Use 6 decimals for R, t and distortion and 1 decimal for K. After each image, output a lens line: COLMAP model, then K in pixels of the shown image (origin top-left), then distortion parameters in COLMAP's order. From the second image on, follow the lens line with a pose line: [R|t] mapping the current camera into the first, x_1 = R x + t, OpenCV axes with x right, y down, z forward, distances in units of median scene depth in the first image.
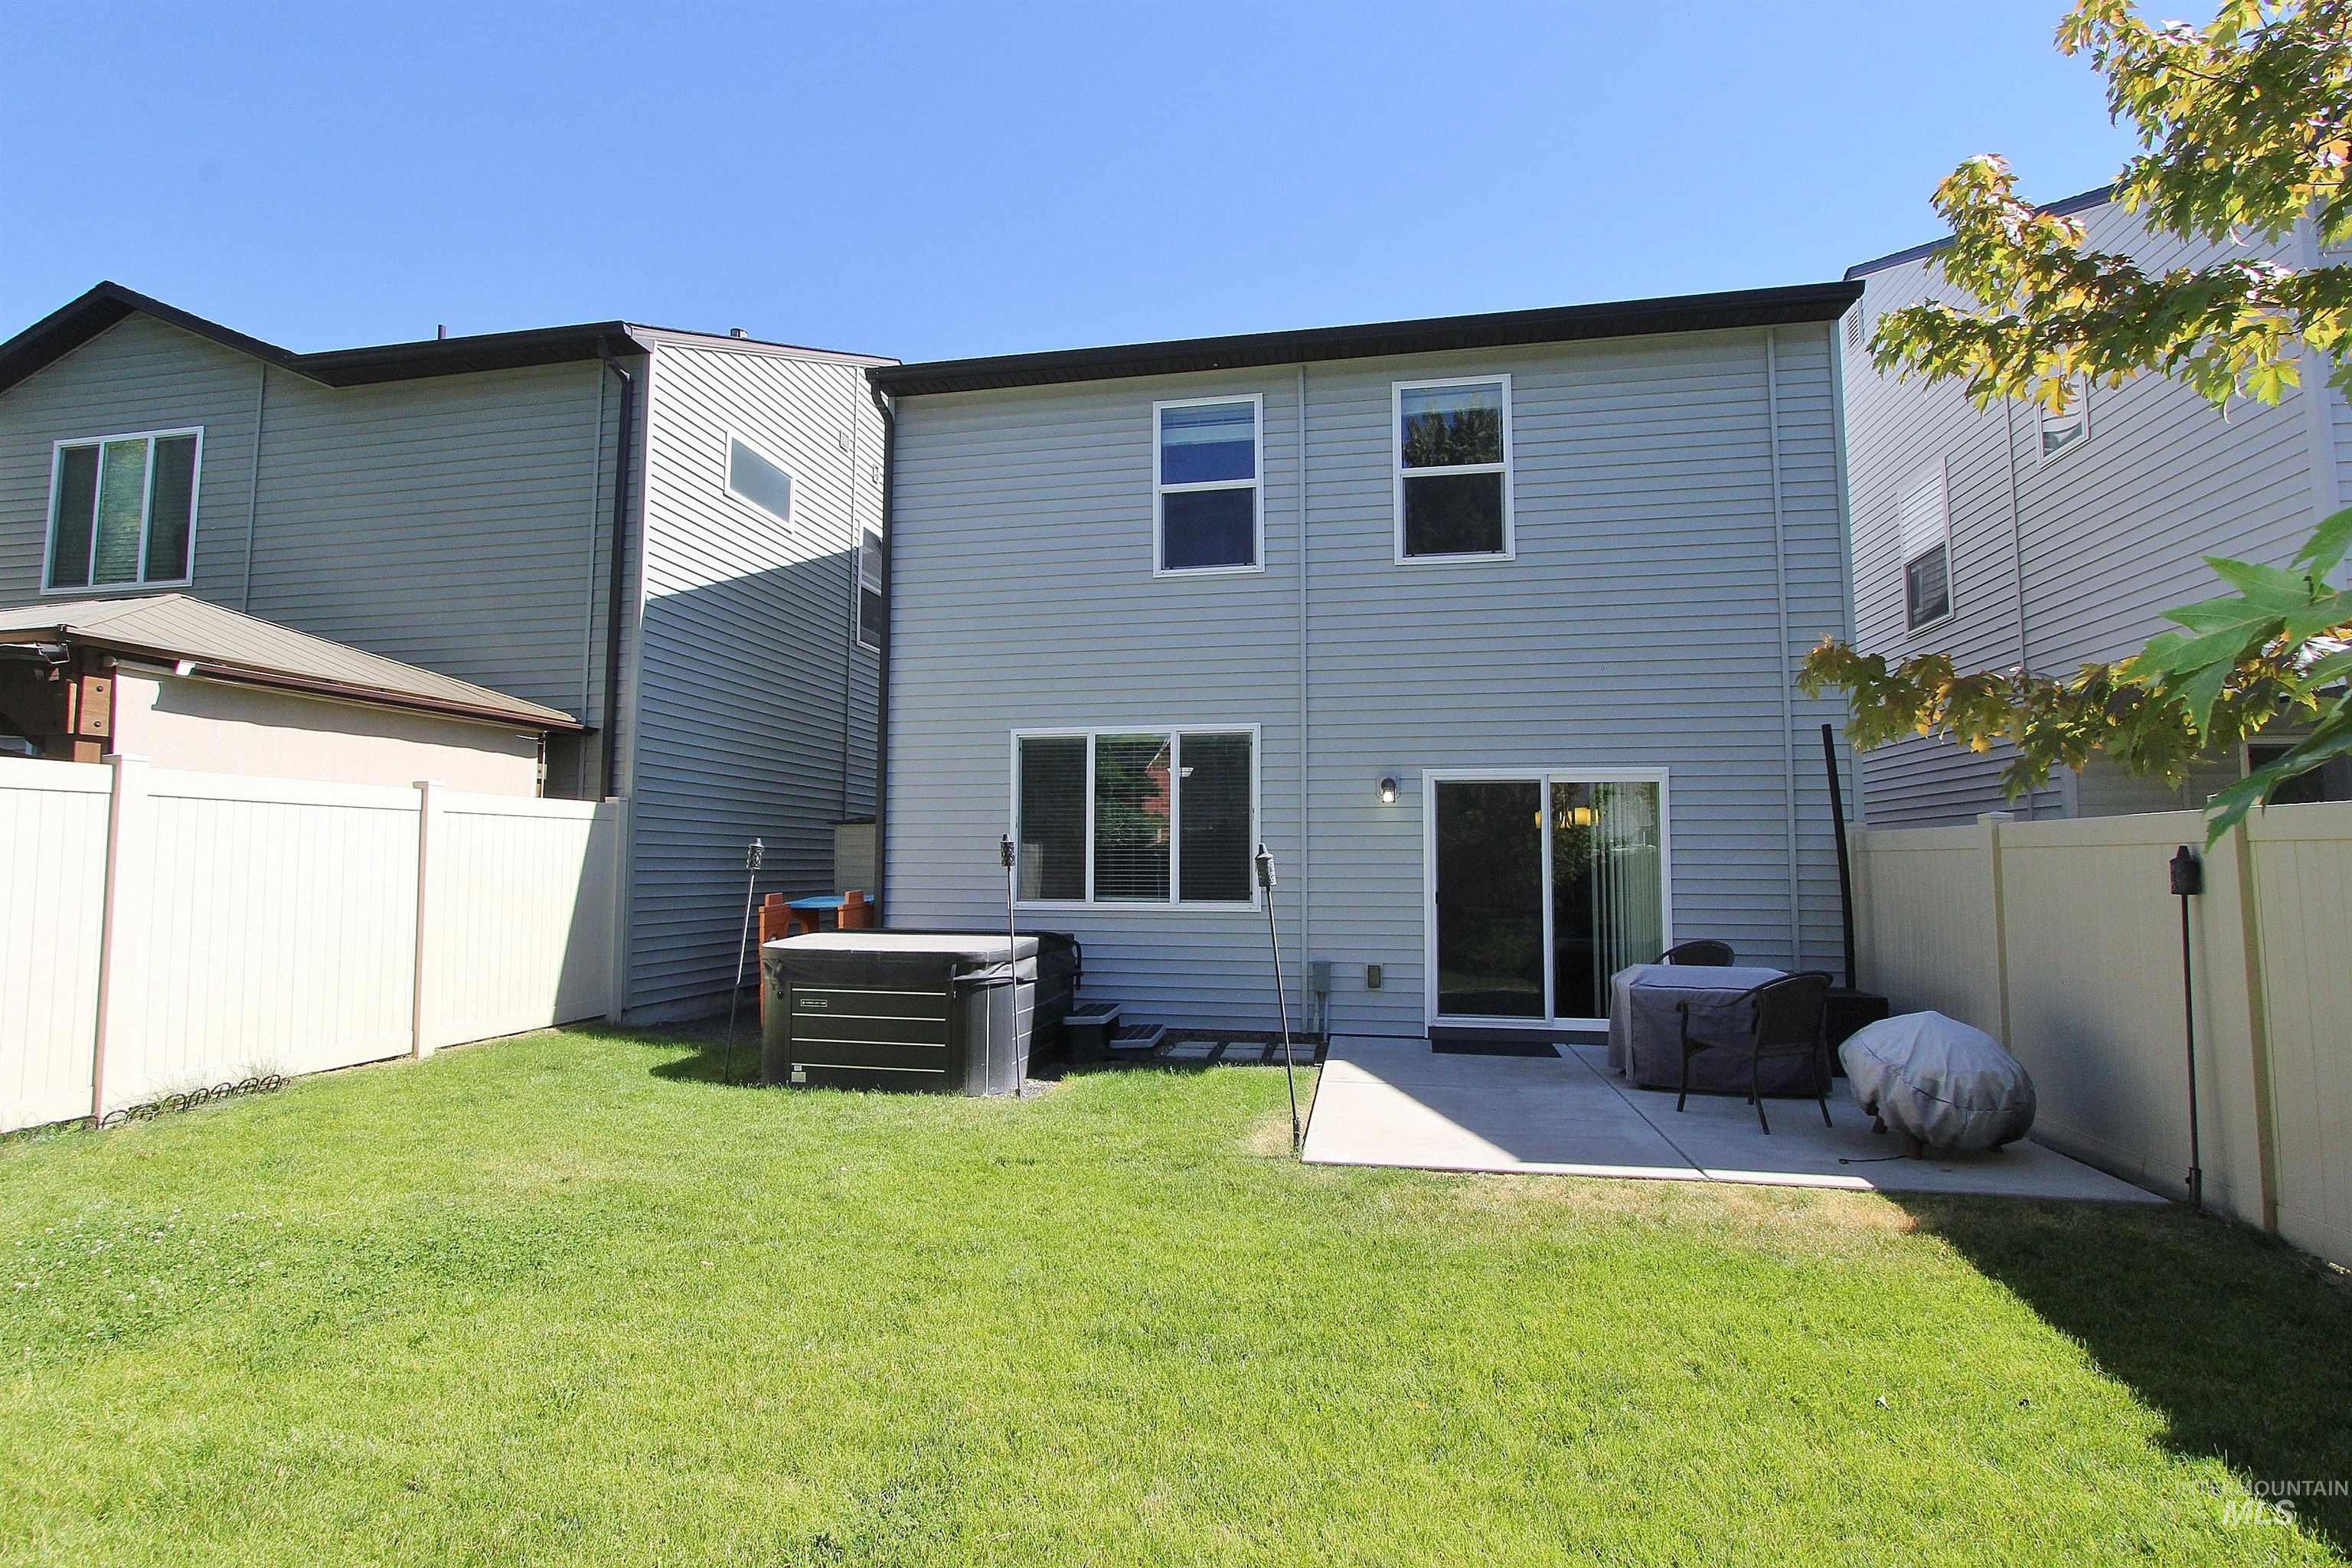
lens RADIAL K [[1091.9, 0, 1163.3], [0, 1091.9, 784.0], [0, 0, 1]] dist [-0.010006, -0.000893]
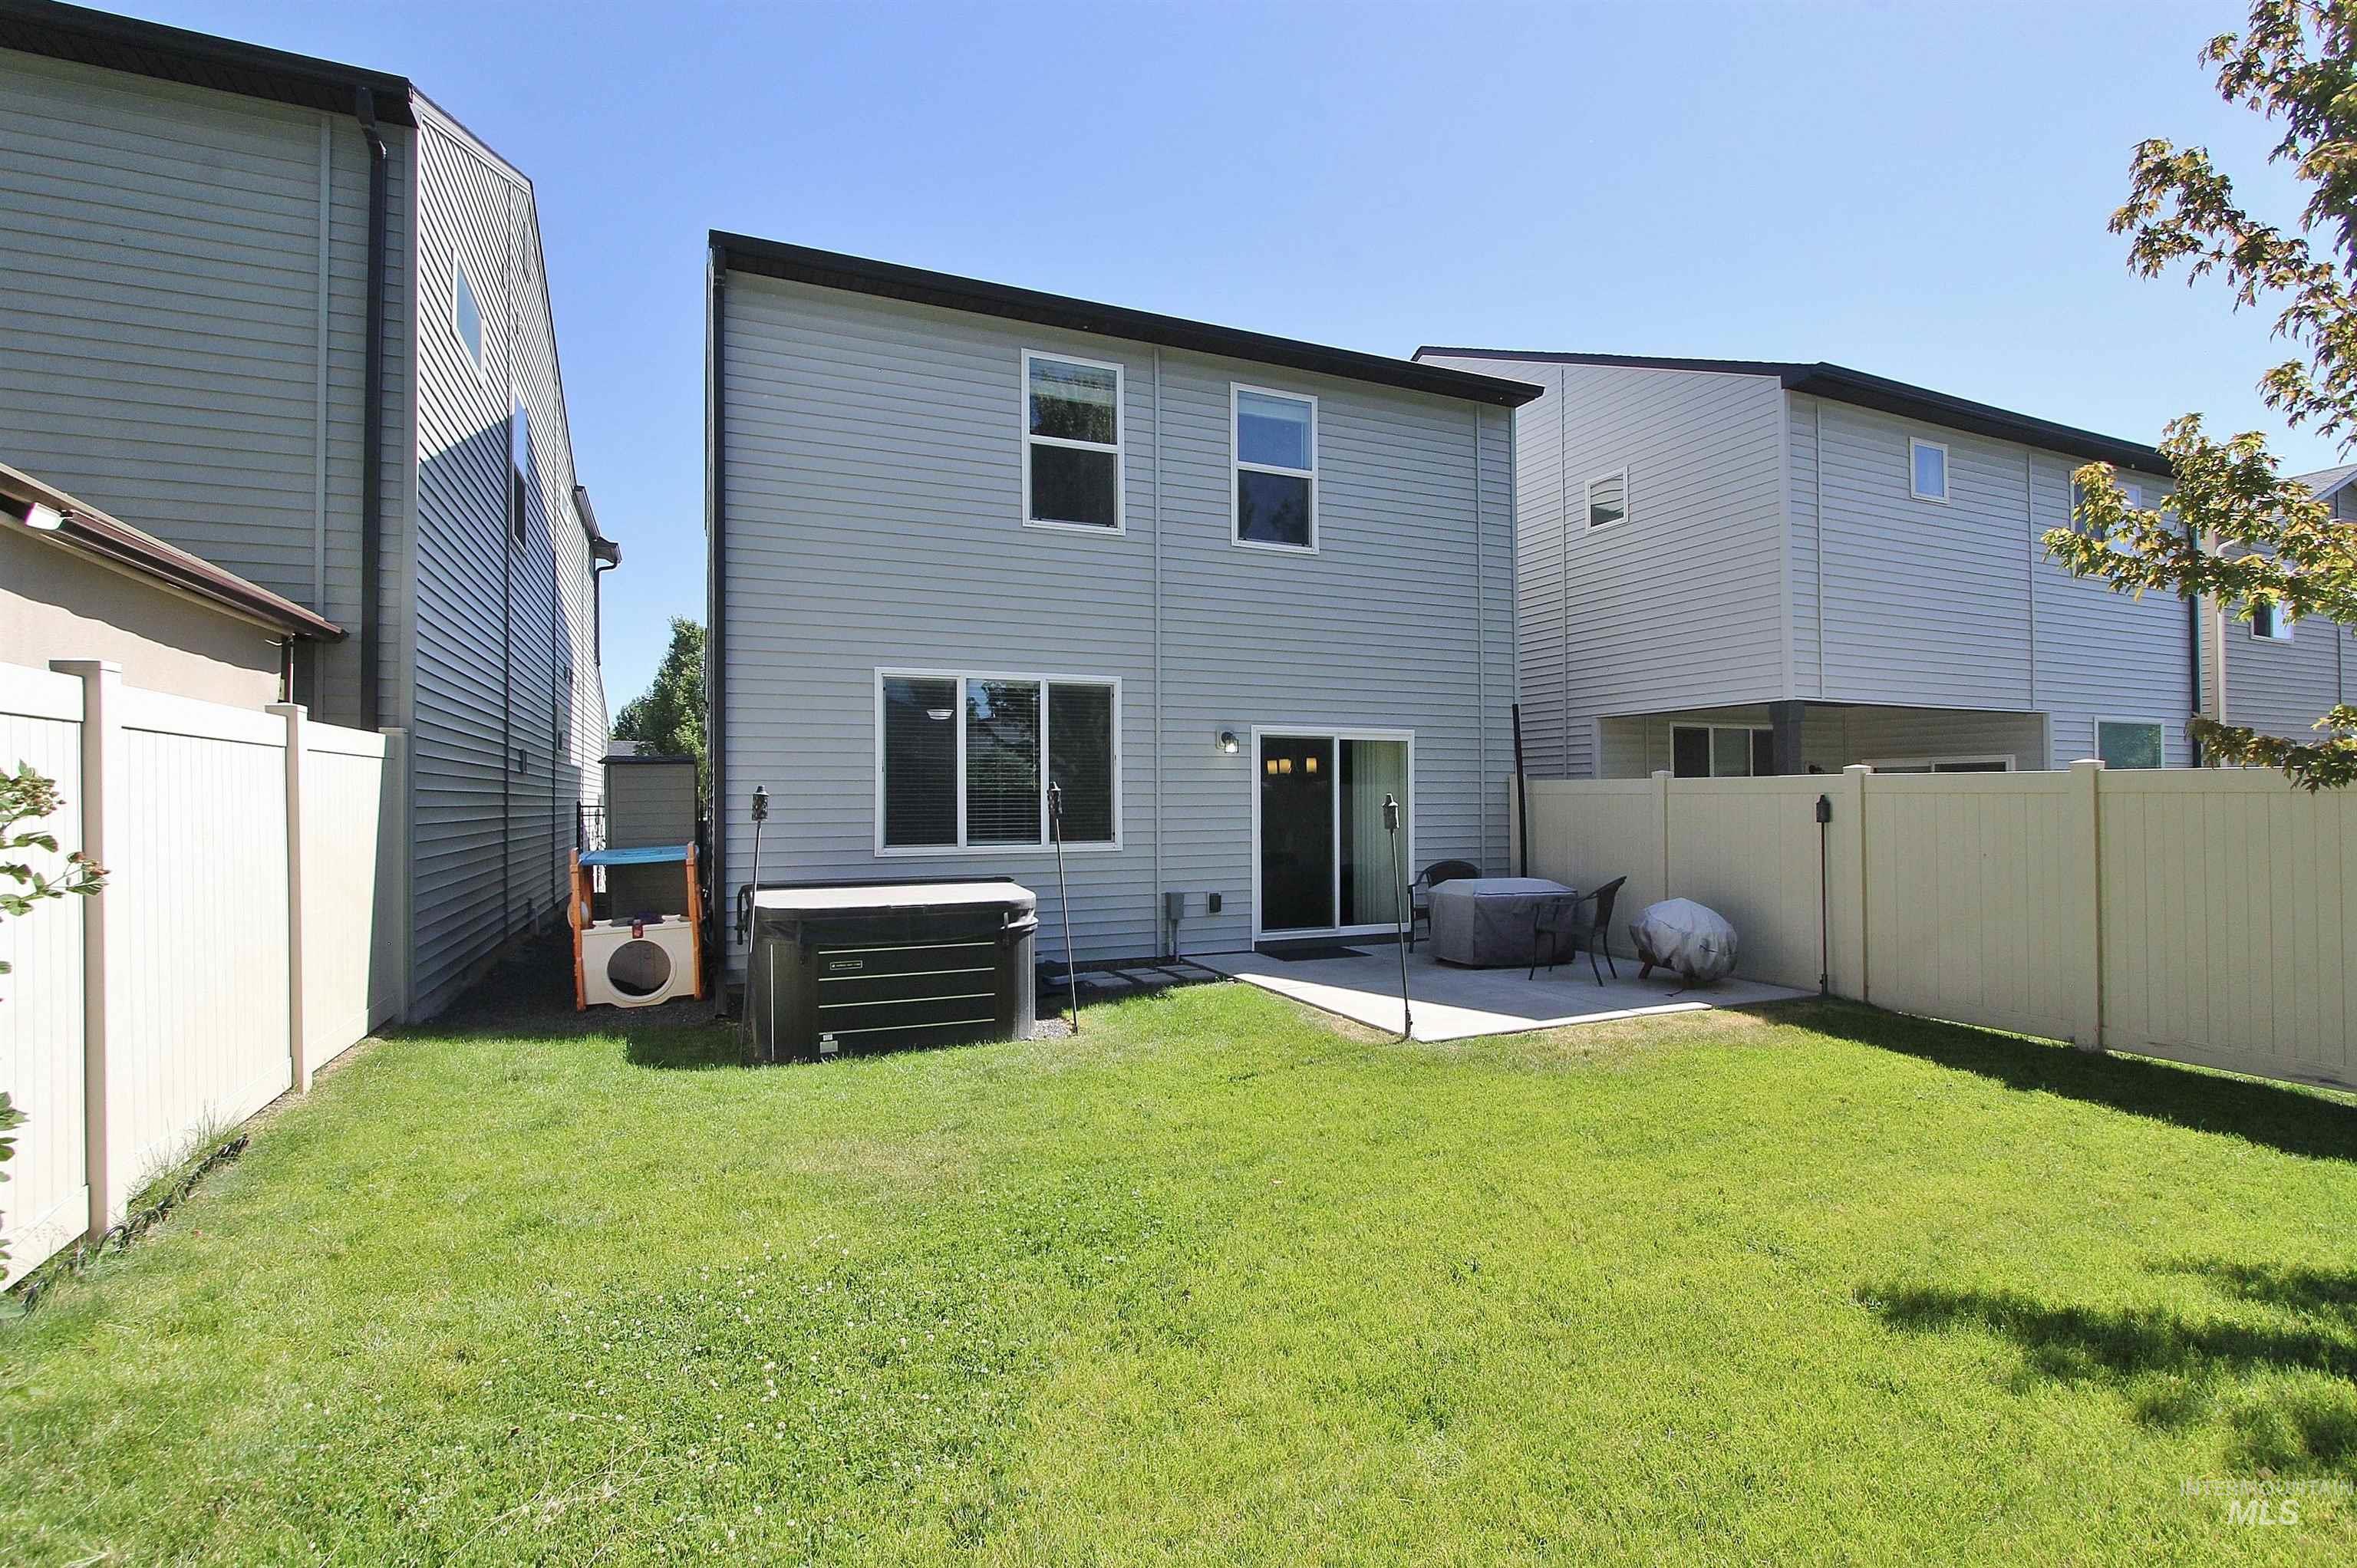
lens RADIAL K [[1078.0, 0, 1150.2], [0, 1078.0, 790.4], [0, 0, 1]] dist [-0.011924, -0.000027]
pose [[0.828222, -0.001708, 0.560397, -0.489483], [-0.031341, 0.998289, 0.049362, 0.002751], [-0.559522, -0.058446, 0.826752, 0.097687]]
